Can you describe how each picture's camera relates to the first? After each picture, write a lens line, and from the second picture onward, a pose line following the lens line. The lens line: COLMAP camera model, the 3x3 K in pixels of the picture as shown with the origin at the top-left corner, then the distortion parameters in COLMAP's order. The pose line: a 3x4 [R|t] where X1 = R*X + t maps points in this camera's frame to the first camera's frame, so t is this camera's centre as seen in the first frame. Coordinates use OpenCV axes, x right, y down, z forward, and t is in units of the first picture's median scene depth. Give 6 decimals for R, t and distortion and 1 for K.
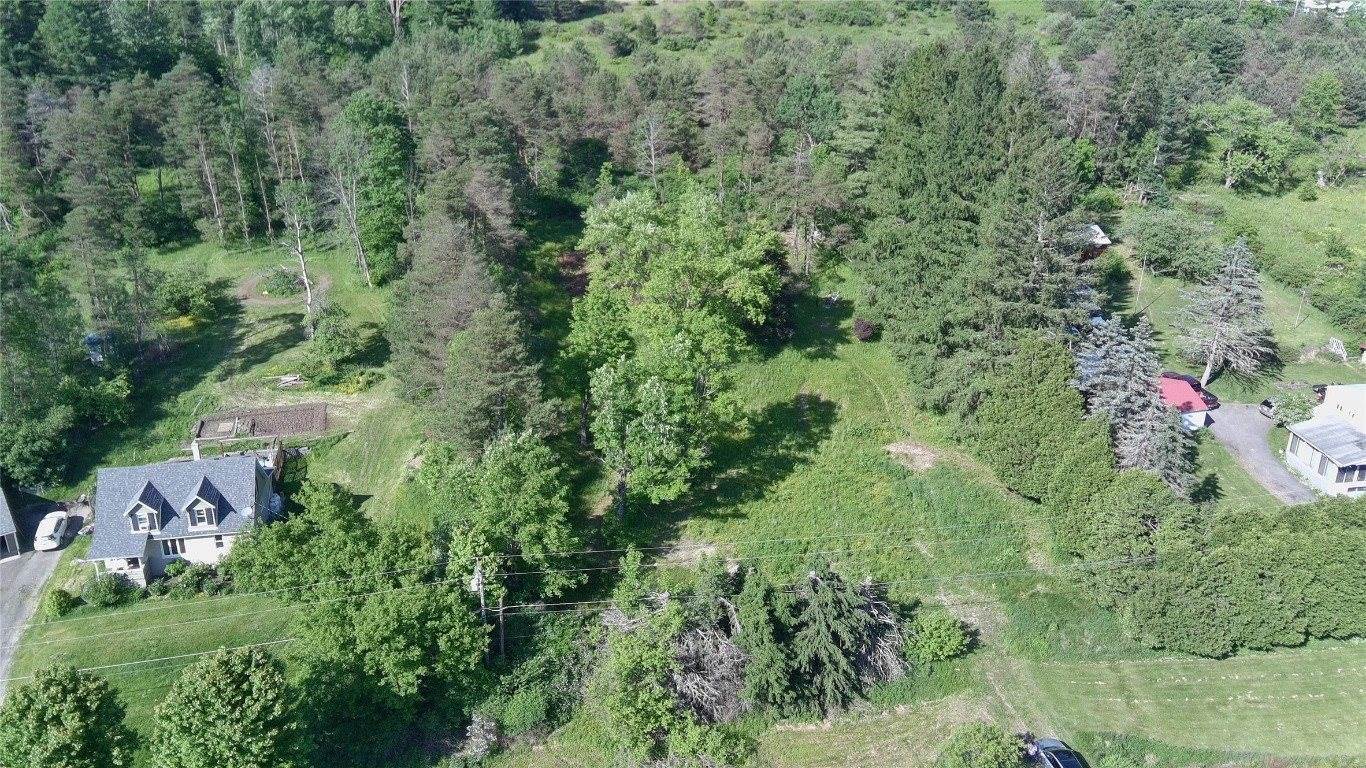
lens RADIAL K [[1133.4, 0, 675.9], [0, 1133.4, 370.2], [0, 0, 1]] dist [0.116604, -0.190329]
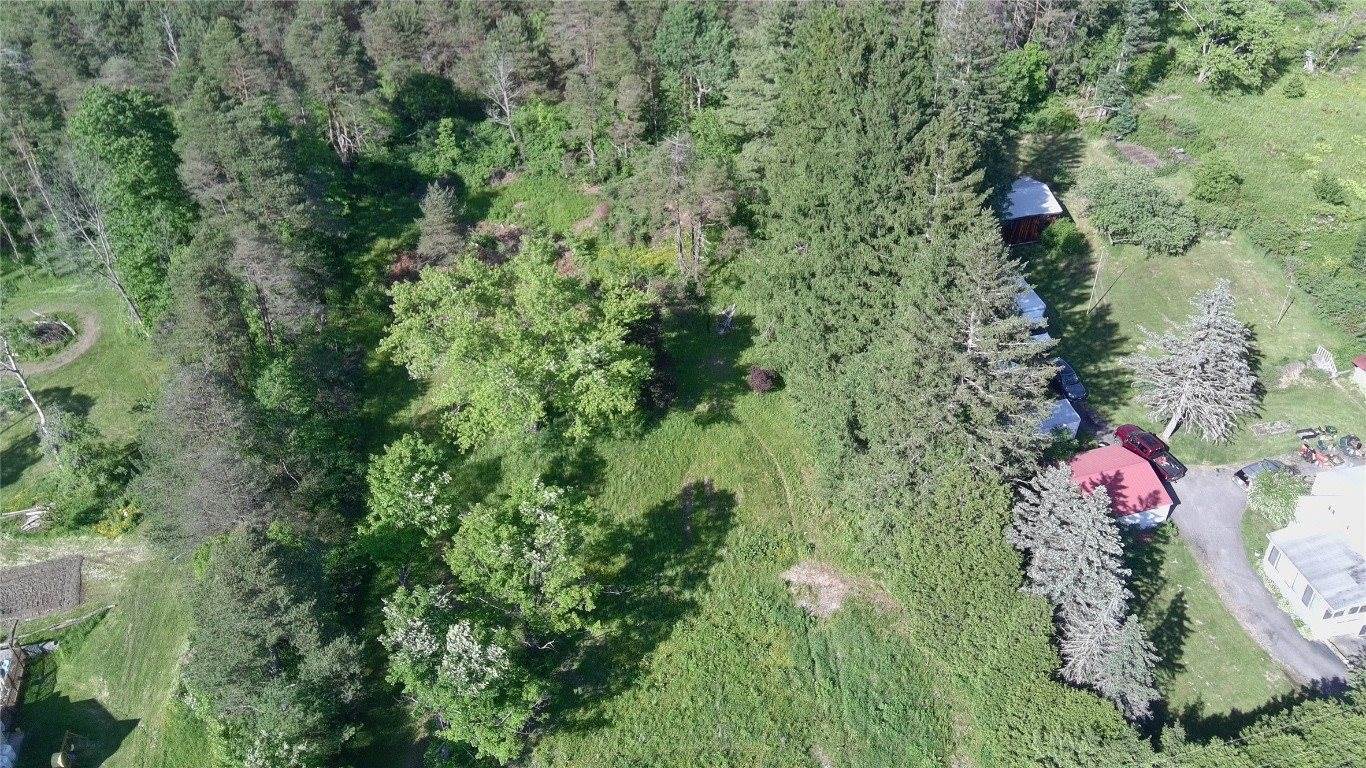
lens RADIAL K [[1133.4, 0, 680.1], [0, 1133.4, 374.8], [0, 0, 1]] dist [0.116604, -0.190329]
pose [[0.997405, -0.061547, 0.037342, 0.087988], [0.051139, 0.970837, 0.234222, -0.270366], [-0.050669, -0.231704, 0.971466, 0.245890]]
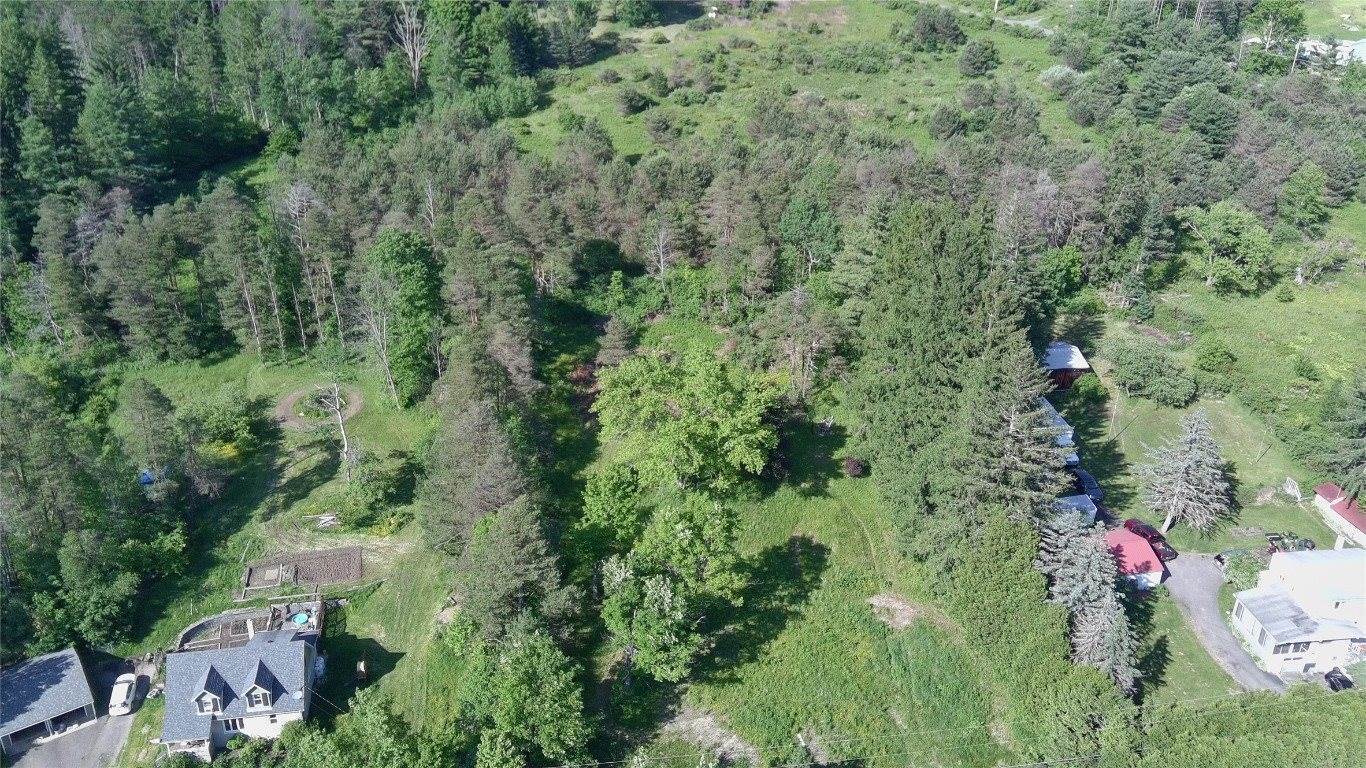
lens RADIAL K [[1133.4, 0, 676.9], [0, 1133.4, 370.5], [0, 0, 1]] dist [0.116604, -0.190329]
pose [[0.999902, 0.012607, -0.006045, 0.001920], [-0.012256, 0.998411, 0.054994, -0.214660], [0.006729, -0.054914, 0.998468, -0.090764]]
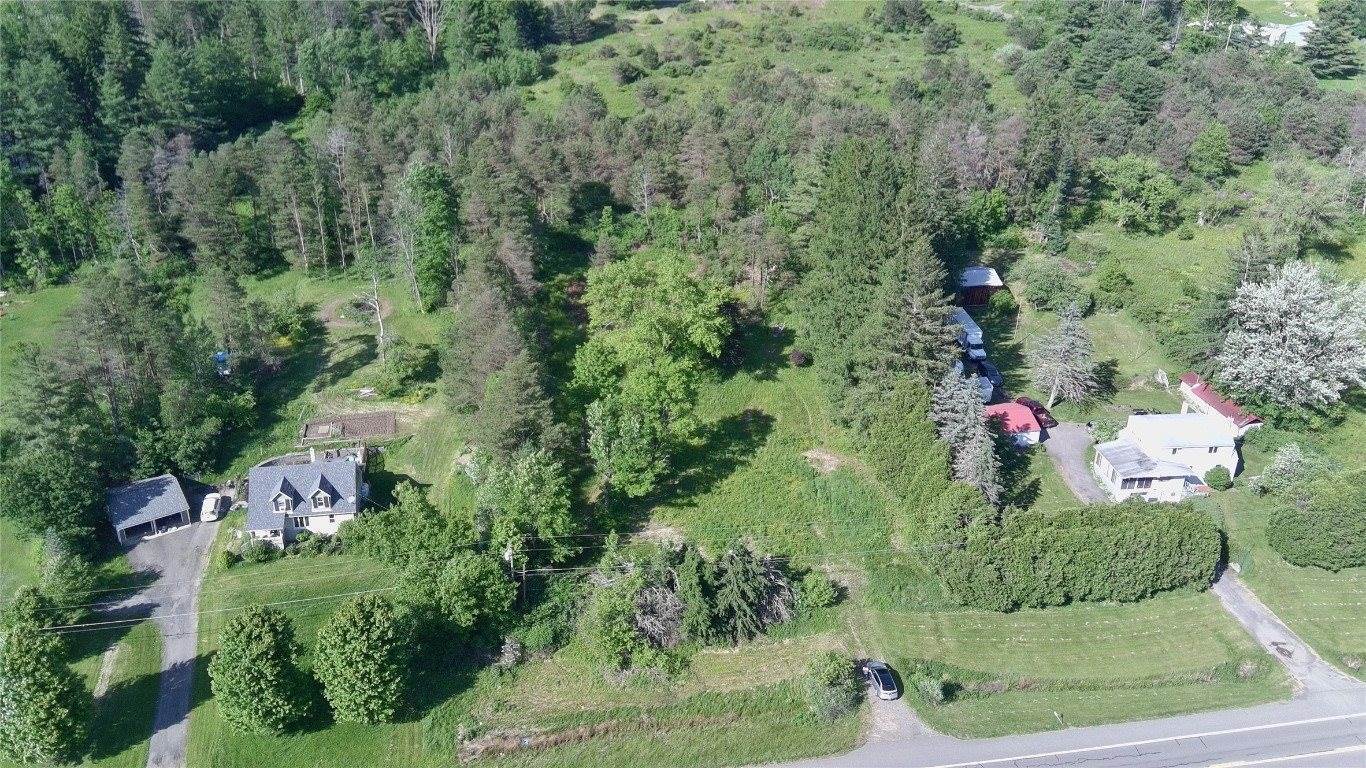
lens RADIAL K [[1133.4, 0, 675.3], [0, 1133.4, 369.3], [0, 0, 1]] dist [0.116604, -0.190329]
pose [[0.999748, 0.018828, -0.012253, 0.044710], [-0.018137, 0.998364, 0.054219, -0.105546], [0.013254, -0.053983, 0.998454, -0.362384]]
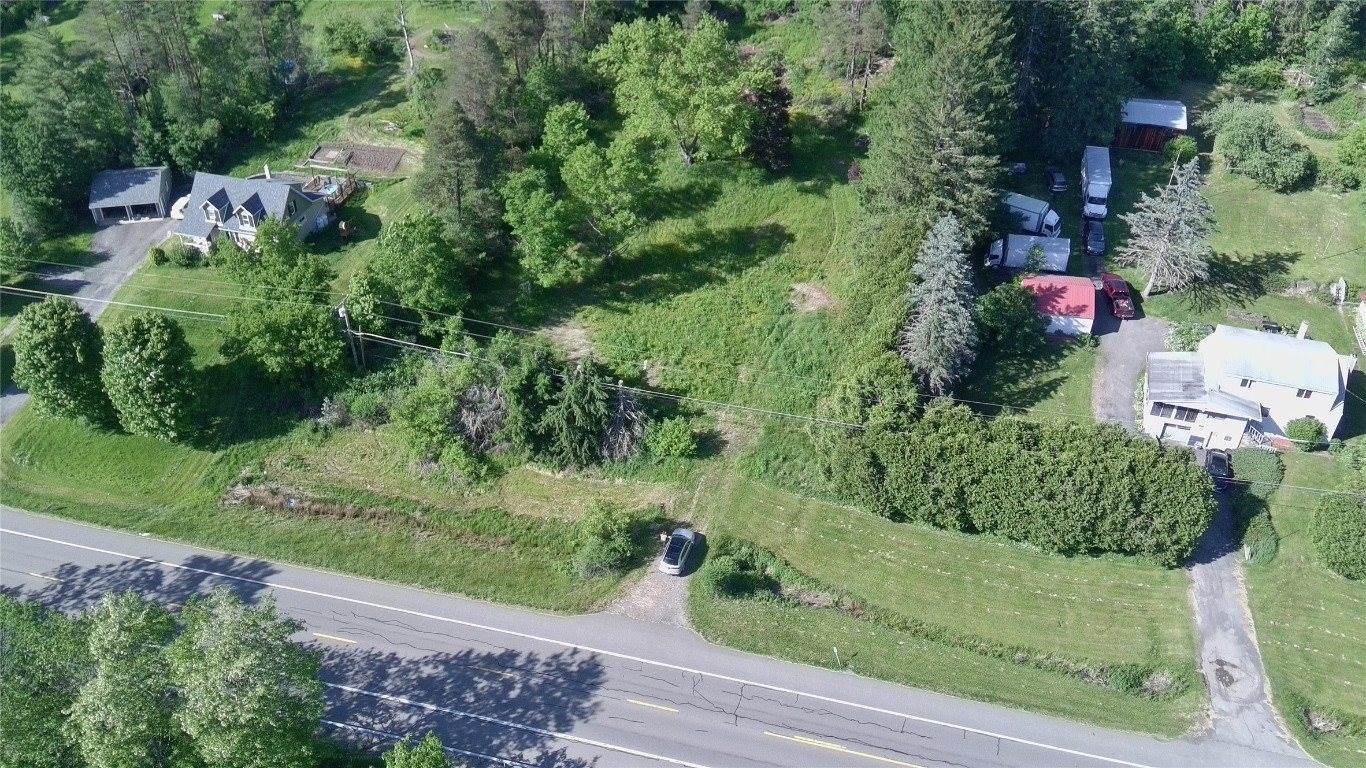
lens RADIAL K [[1133.4, 0, 675.8], [0, 1133.4, 372.6], [0, 0, 1]] dist [0.116604, -0.190329]
pose [[0.905622, 0.256700, -0.337572, 0.490559], [-0.170800, 0.949361, 0.263708, -0.130996], [0.388171, -0.181162, 0.903606, -0.096133]]
